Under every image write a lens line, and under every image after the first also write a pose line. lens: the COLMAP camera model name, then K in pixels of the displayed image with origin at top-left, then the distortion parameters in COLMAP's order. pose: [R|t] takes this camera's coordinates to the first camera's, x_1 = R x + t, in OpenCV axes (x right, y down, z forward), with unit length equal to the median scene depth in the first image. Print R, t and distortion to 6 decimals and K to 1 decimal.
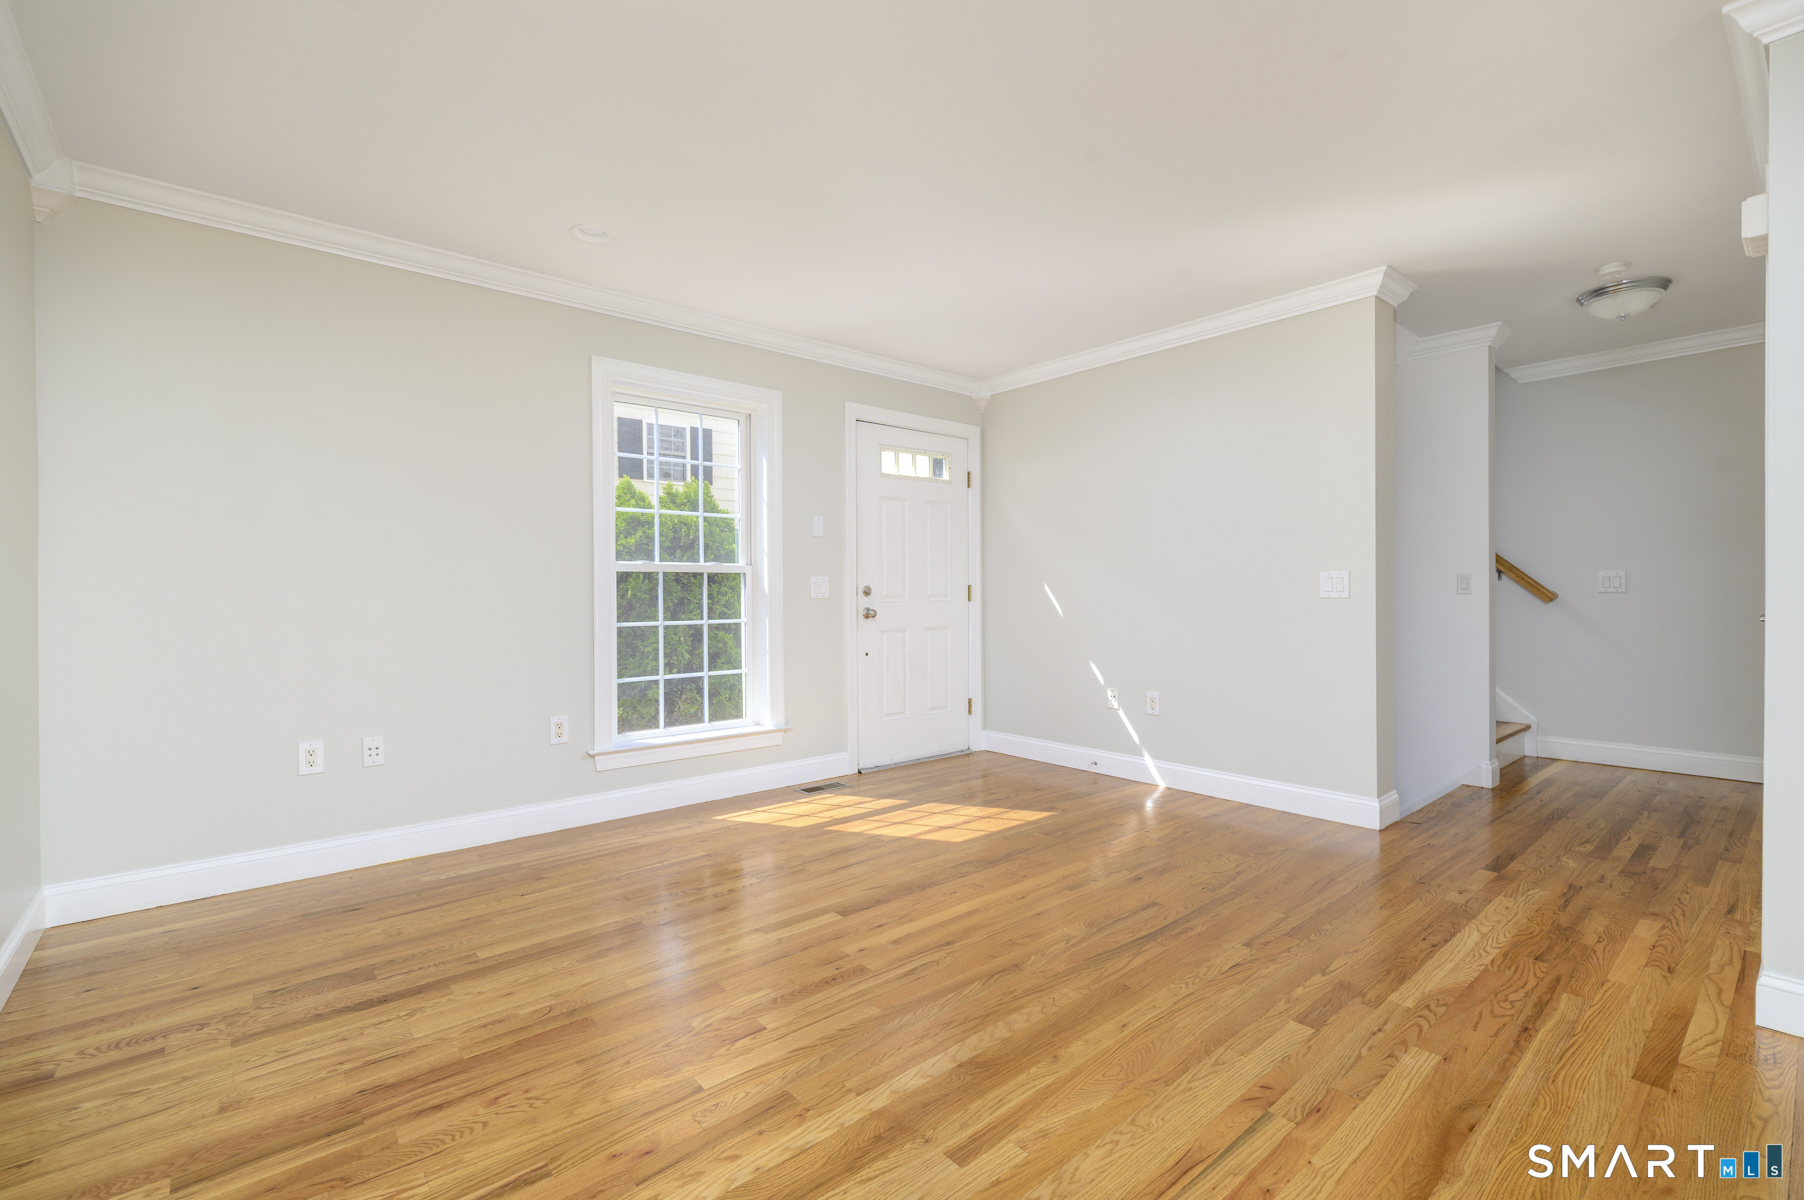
lens RADIAL K [[789.0, 0, 893.2], [0, 789.0, 594.8], [0, 0, 1]] dist [0.003604, -0.000444]
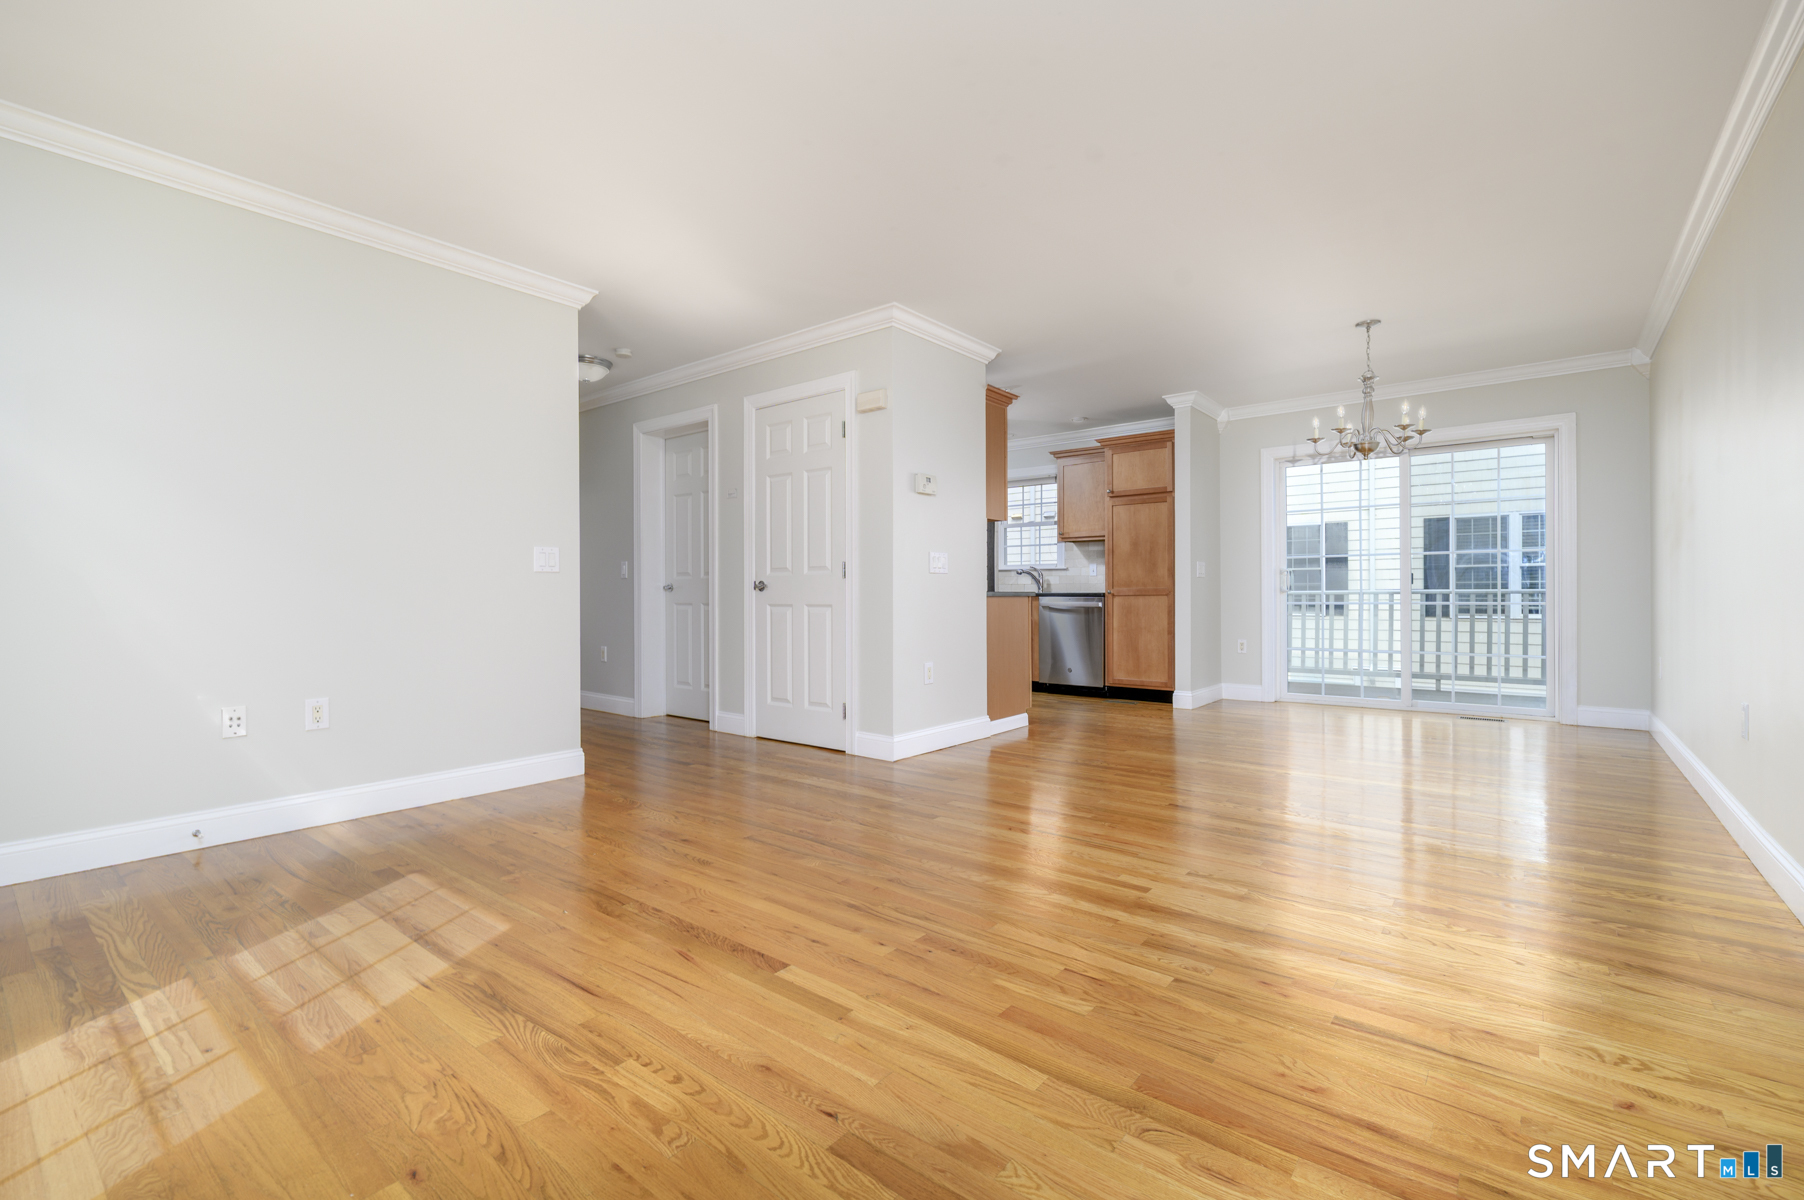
lens RADIAL K [[789.0, 0, 894.1], [0, 789.0, 597.6], [0, 0, 1]] dist [0.003604, -0.000444]
pose [[-0.181203, -0.002414, 0.983443, -0.907796], [0.011542, 0.999923, 0.004581, 0.061141], [-0.983378, 0.012181, -0.181161, 1.145092]]
